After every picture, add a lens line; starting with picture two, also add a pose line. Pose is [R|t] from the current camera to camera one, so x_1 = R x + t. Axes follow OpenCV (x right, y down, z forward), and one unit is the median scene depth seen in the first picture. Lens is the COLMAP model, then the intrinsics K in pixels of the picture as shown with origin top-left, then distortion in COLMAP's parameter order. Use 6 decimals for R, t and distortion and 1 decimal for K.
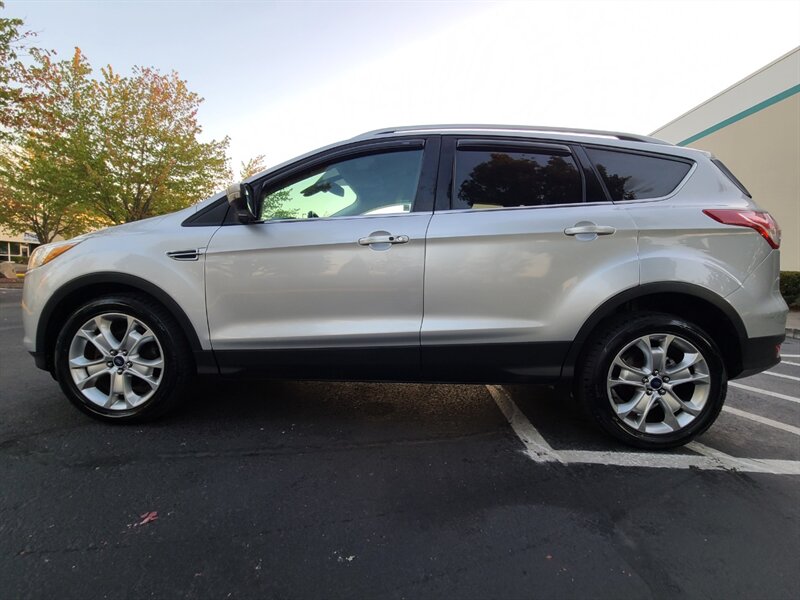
lens RADIAL K [[387.1, 0, 400.5], [0, 387.1, 316.4], [0, 0, 1]] dist [0.000675, 0.000070]
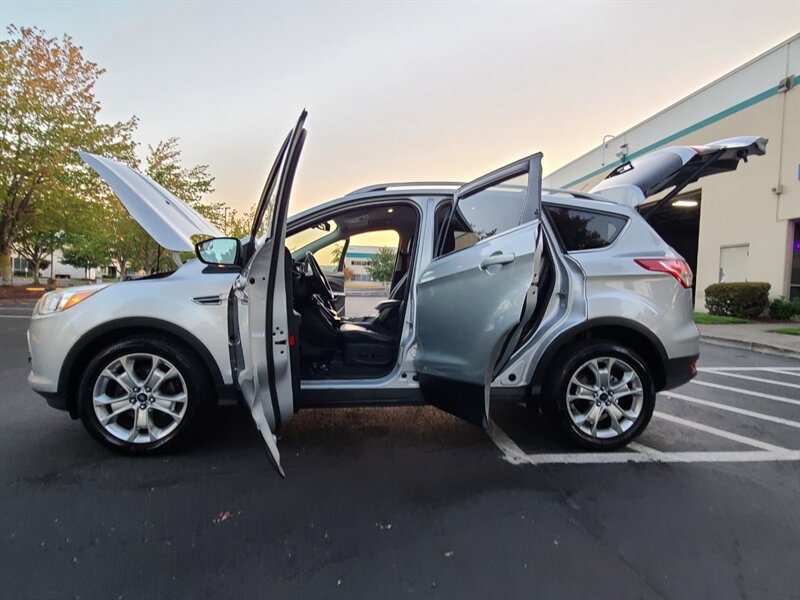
lens RADIAL K [[728.8, 0, 377.6], [0, 728.8, 299.0], [0, 0, 1]] dist [0.005345, 0.002373]
pose [[0.987266, -0.019576, 0.157868, -0.400090], [0.021135, 0.999743, -0.008206, -0.131208], [-0.157667, 0.011438, 0.987426, -1.139821]]
